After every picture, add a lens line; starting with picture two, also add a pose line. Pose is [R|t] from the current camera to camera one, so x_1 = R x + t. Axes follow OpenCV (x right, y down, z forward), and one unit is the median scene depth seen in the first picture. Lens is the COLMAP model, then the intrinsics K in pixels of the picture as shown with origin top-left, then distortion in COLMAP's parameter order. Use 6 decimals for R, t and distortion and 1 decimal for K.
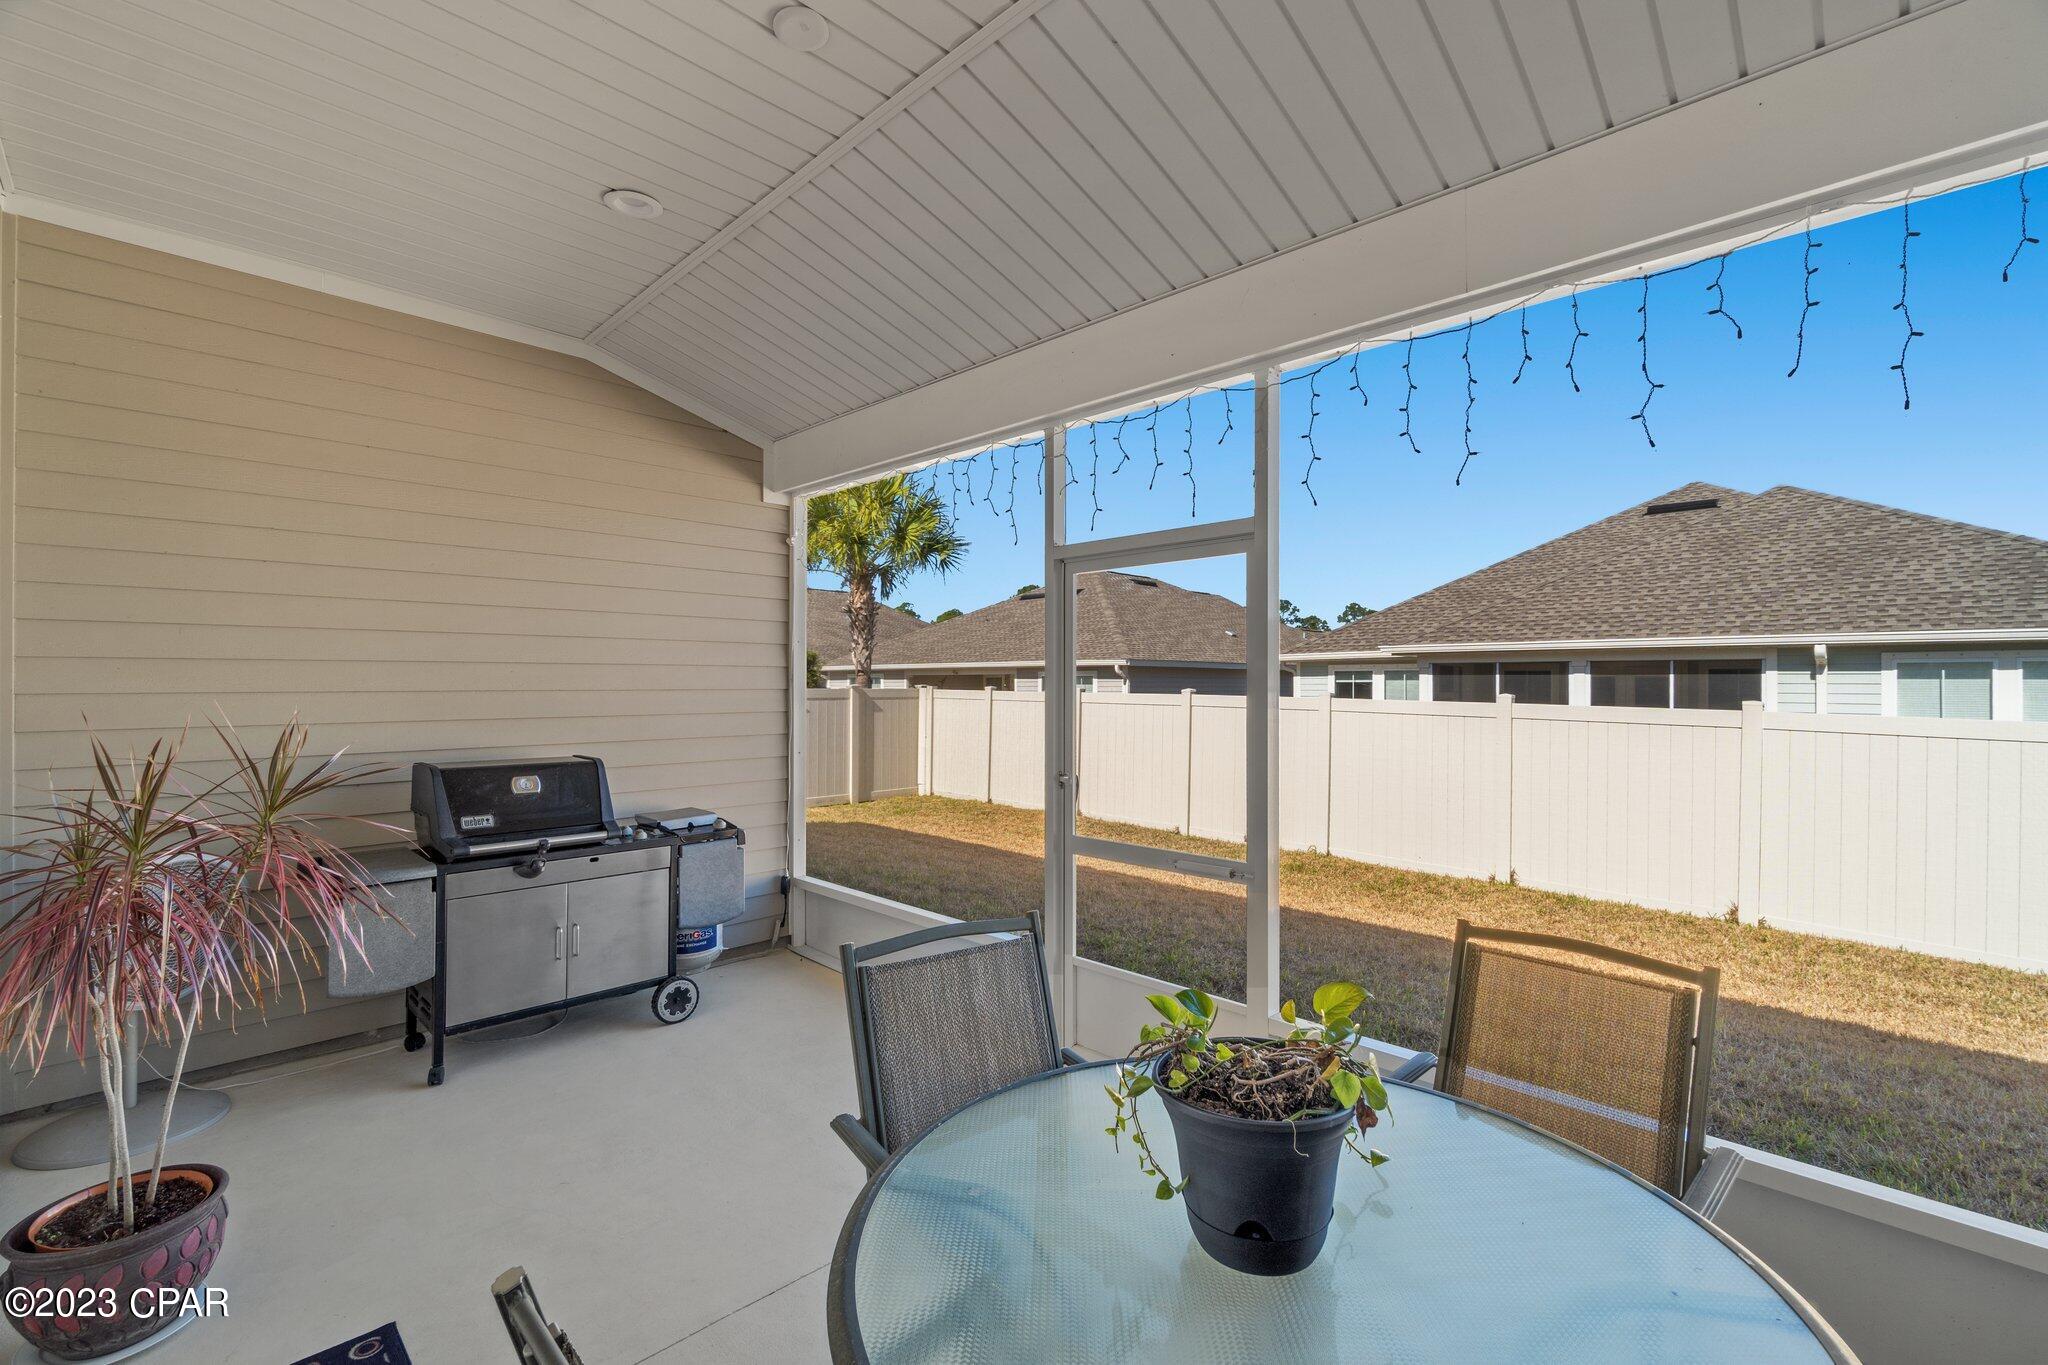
lens RADIAL K [[907.5, 0, 1021.9], [0, 907.5, 673.0], [0, 0, 1]] dist [0.009115, 0.000703]
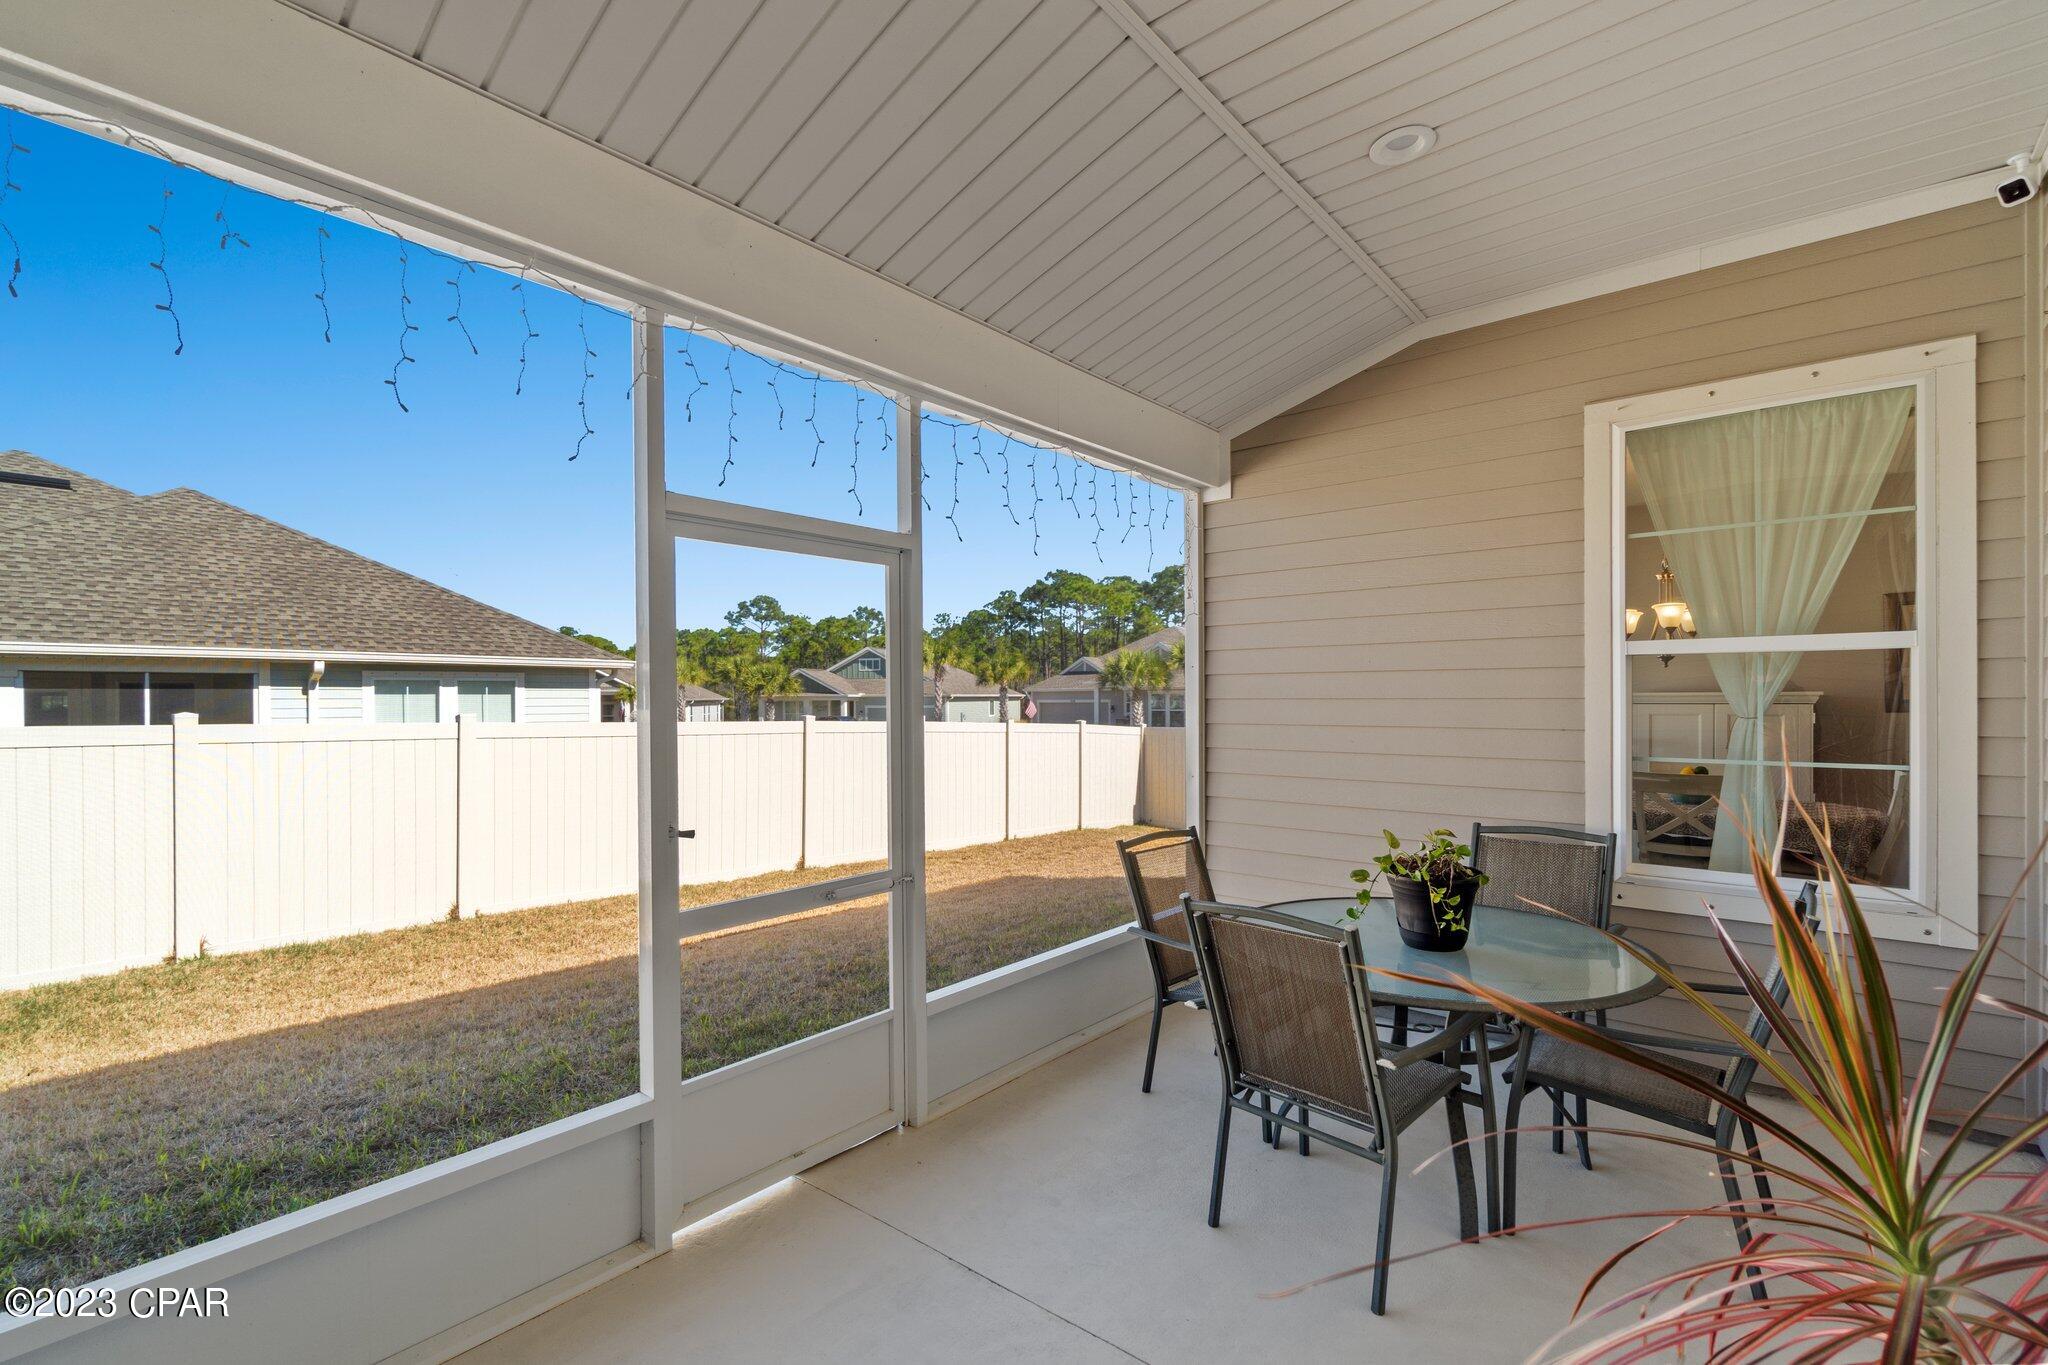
lens RADIAL K [[907.5, 0, 1027.9], [0, 907.5, 697.8], [0, 0, 1]] dist [0.009115, 0.000703]
pose [[-0.065538, -0.002911, 0.997846, -0.228264], [-0.007300, 0.999970, 0.002438, 0.002439], [-0.997823, -0.007124, -0.065557, 0.273128]]
